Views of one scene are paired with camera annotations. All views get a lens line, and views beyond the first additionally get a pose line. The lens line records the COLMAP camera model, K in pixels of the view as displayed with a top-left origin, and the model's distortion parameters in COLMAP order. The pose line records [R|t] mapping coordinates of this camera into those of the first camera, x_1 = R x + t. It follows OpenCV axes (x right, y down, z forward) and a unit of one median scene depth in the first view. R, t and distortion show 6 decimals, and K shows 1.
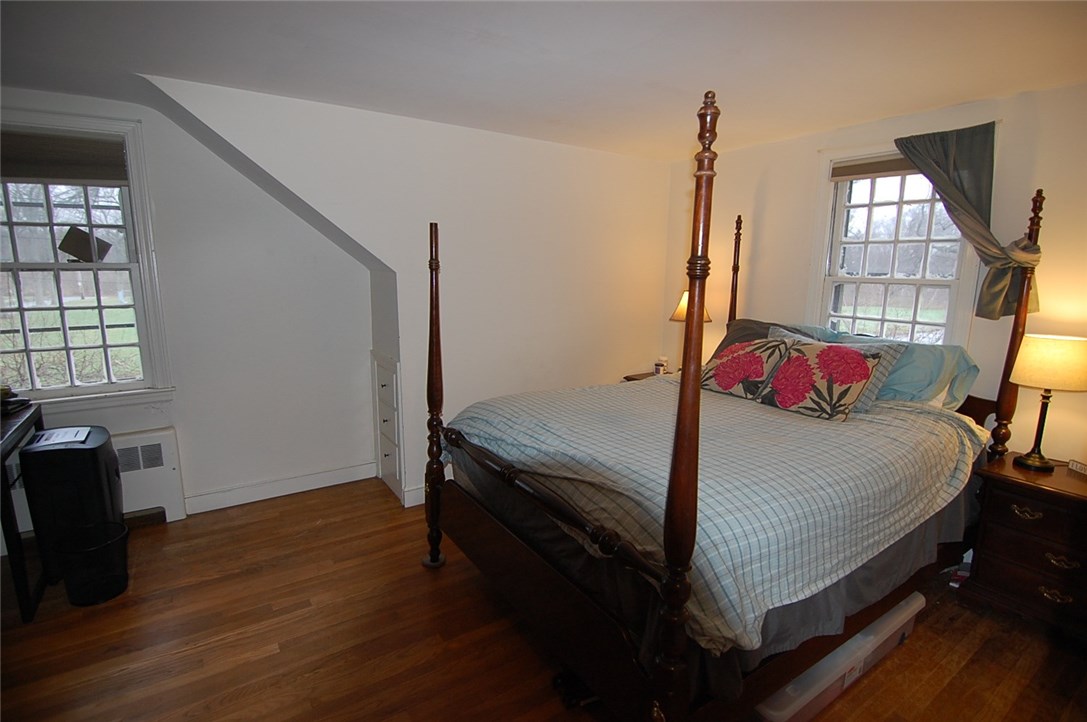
lens RADIAL K [[523.9, 0, 542.7], [0, 523.9, 361.1], [0, 0, 1]] dist [-0.023196, -0.000862]
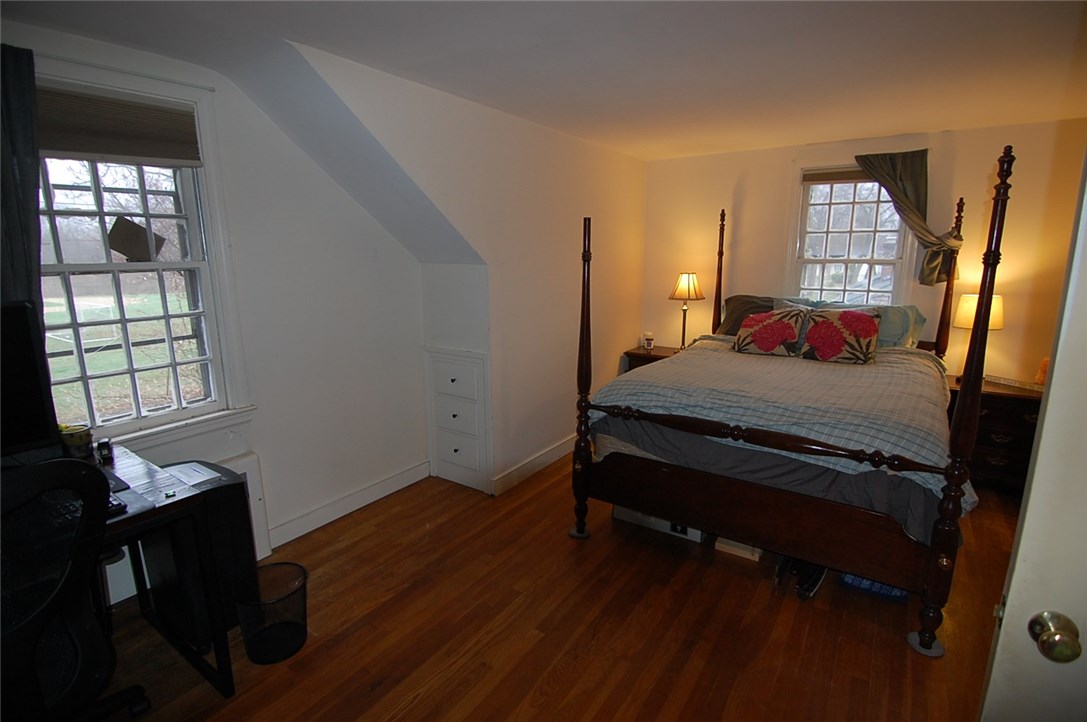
lens RADIAL K [[523.9, 0, 549.8], [0, 523.9, 361.2], [0, 0, 1]] dist [-0.023196, -0.000862]
pose [[0.928698, -0.093109, 0.358958, -0.623851], [0.083106, 0.995602, 0.043233, -0.020647], [-0.361405, -0.010319, 0.932352, 0.021137]]
